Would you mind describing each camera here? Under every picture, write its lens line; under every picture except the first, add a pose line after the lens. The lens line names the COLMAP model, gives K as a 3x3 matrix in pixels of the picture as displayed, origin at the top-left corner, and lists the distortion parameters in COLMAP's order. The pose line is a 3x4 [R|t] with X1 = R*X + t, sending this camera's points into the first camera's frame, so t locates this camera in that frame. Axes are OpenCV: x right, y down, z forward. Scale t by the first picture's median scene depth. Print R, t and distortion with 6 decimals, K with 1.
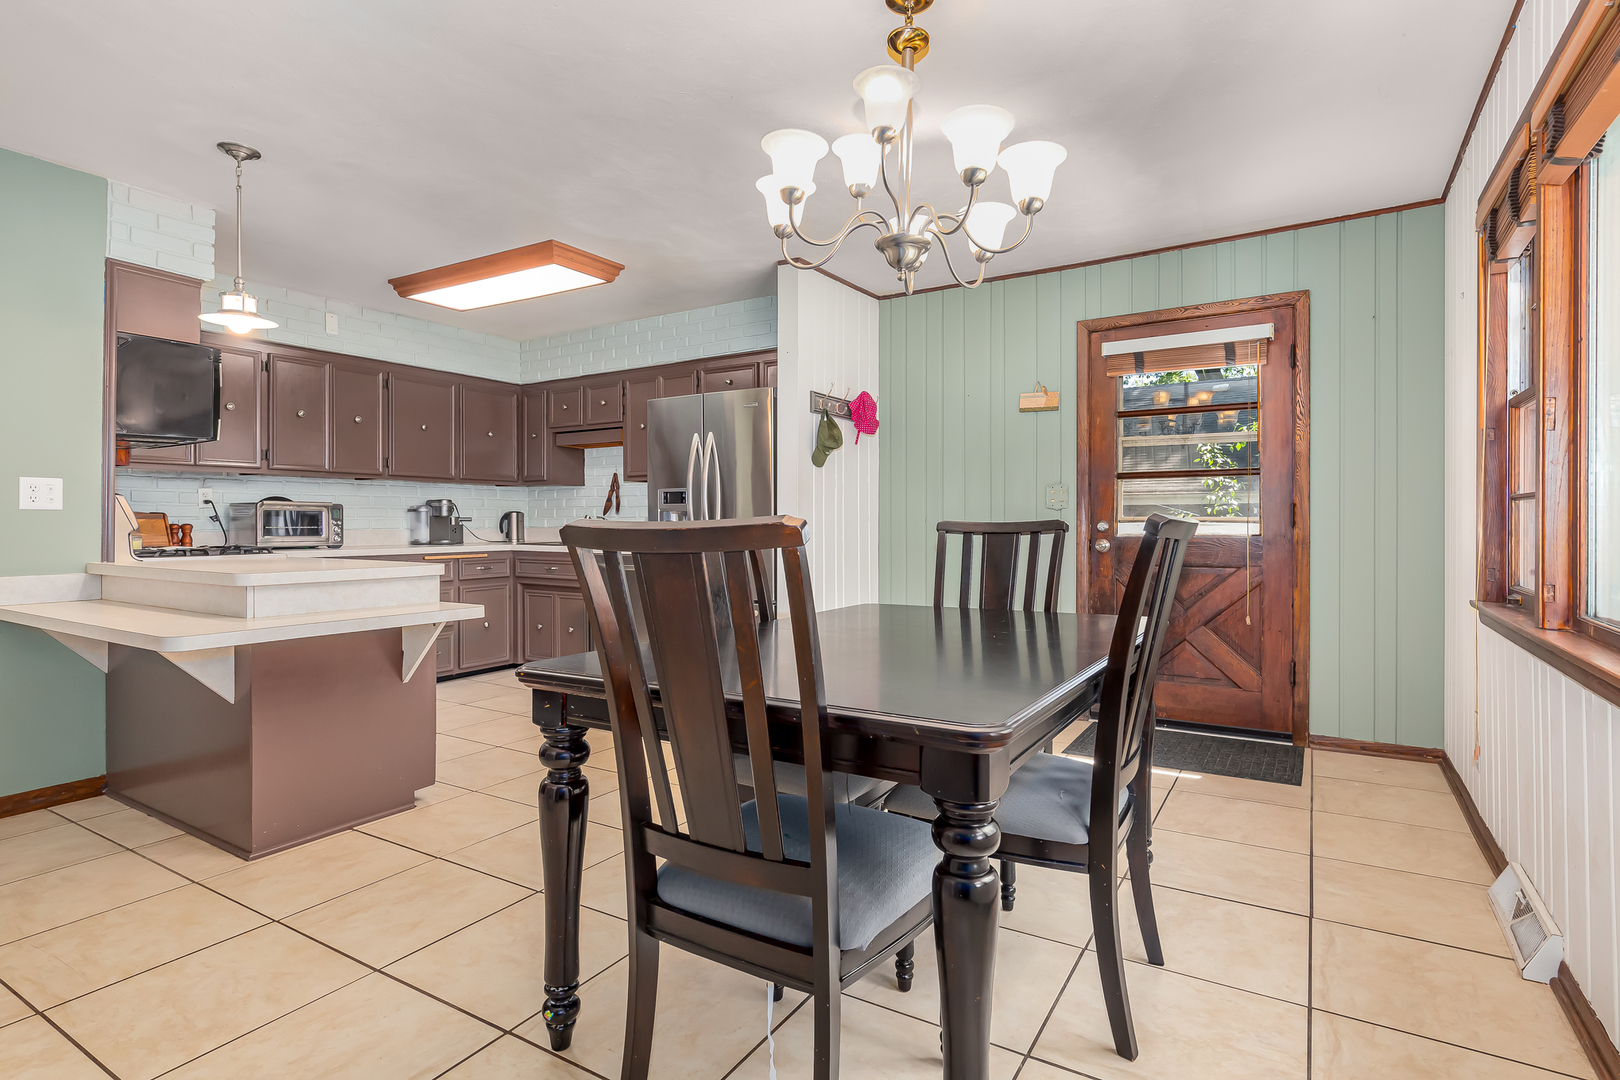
lens RADIAL K [[816.6, 0, 813.4], [0, 816.6, 526.1], [0, 0, 1]] dist [0.002020, 0.003491]
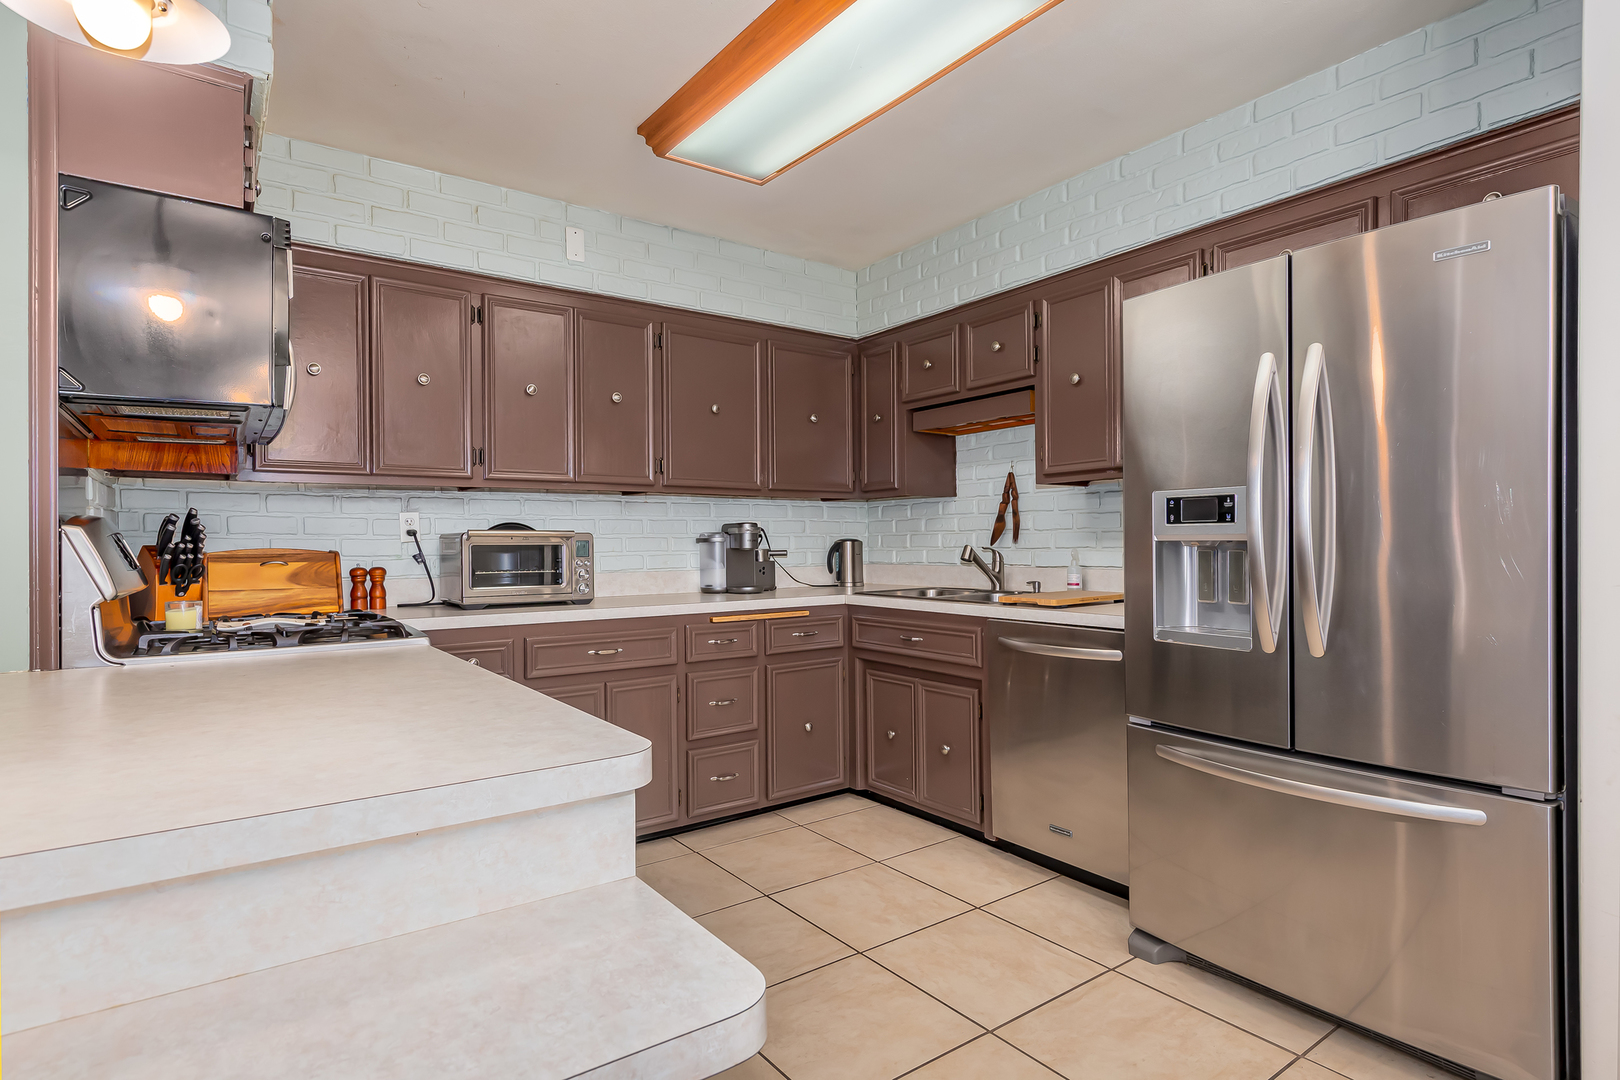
lens RADIAL K [[816.6, 0, 813.4], [0, 816.6, 556.9], [0, 0, 1]] dist [0.002020, 0.003491]
pose [[0.927506, -0.001610, -0.373804, -0.164171], [0.006546, 0.999907, 0.011938, -0.013351], [0.373750, -0.013519, 0.927431, 0.426389]]
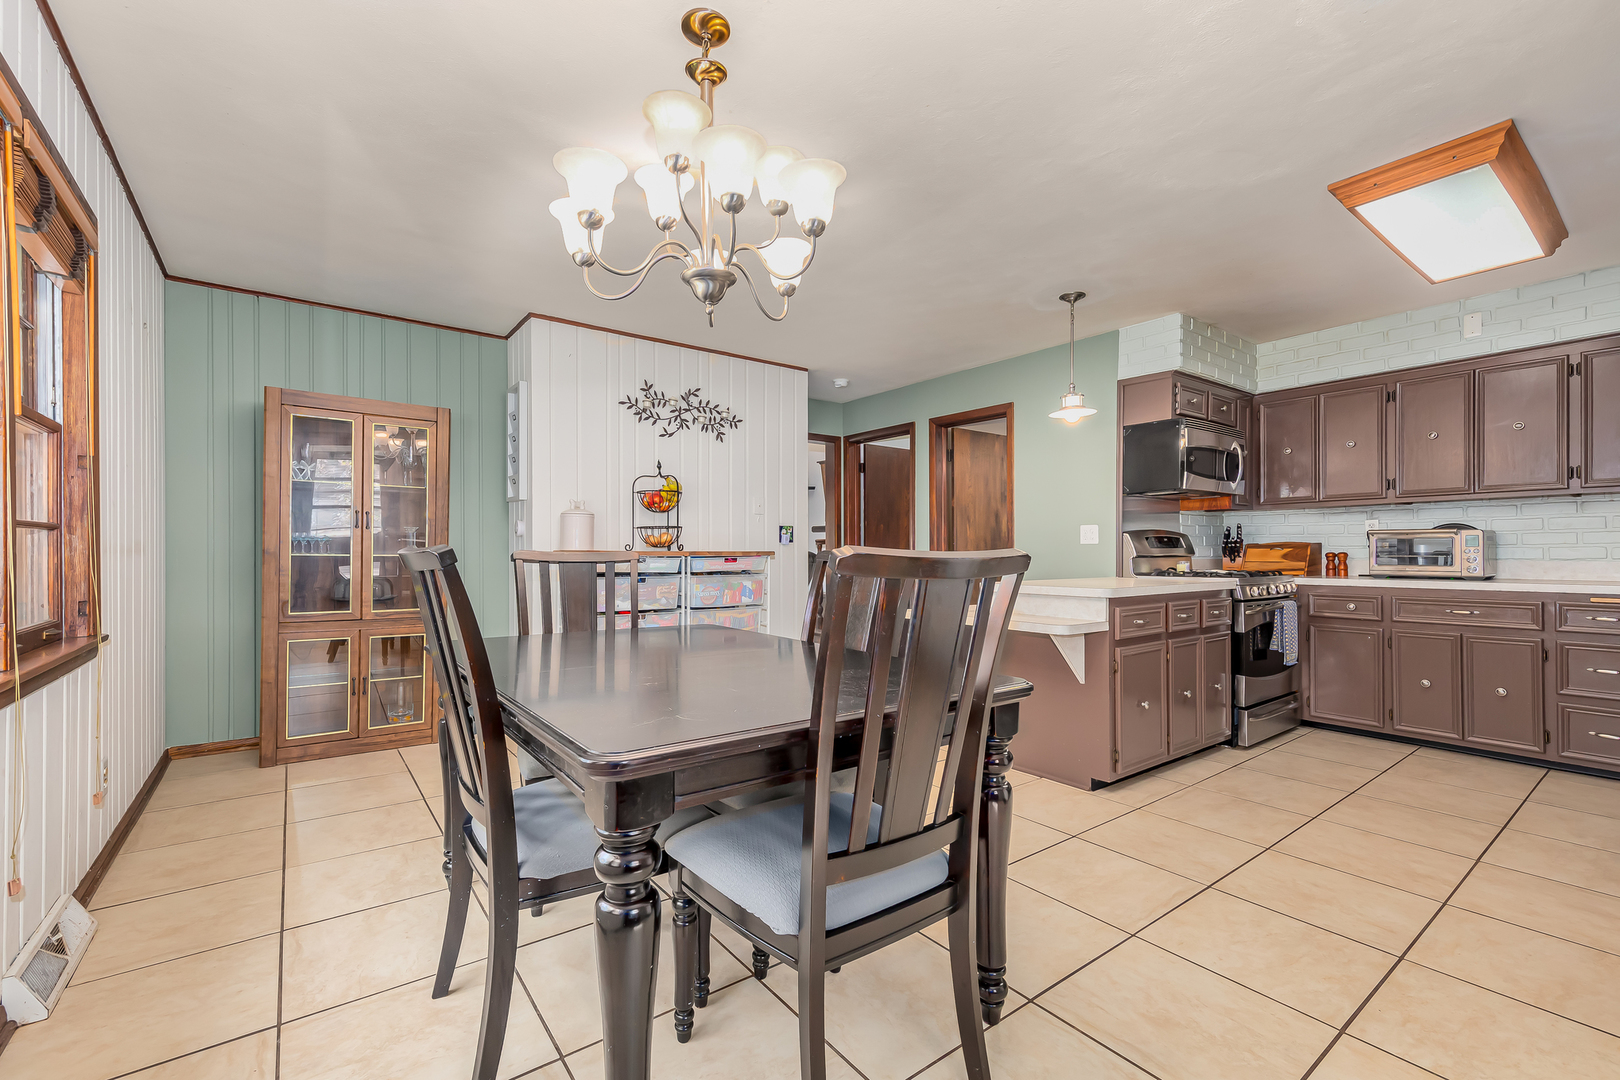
lens RADIAL K [[683.1, 0, 803.2], [0, 683.1, 552.1], [0, 0, 1]] dist [0.004717, -0.001042]
pose [[-0.371915, 0.002484, -0.928263, 0.318303], [-0.000967, 0.999995, 0.003063, -0.004164], [0.928266, 0.002037, -0.371911, 0.531129]]
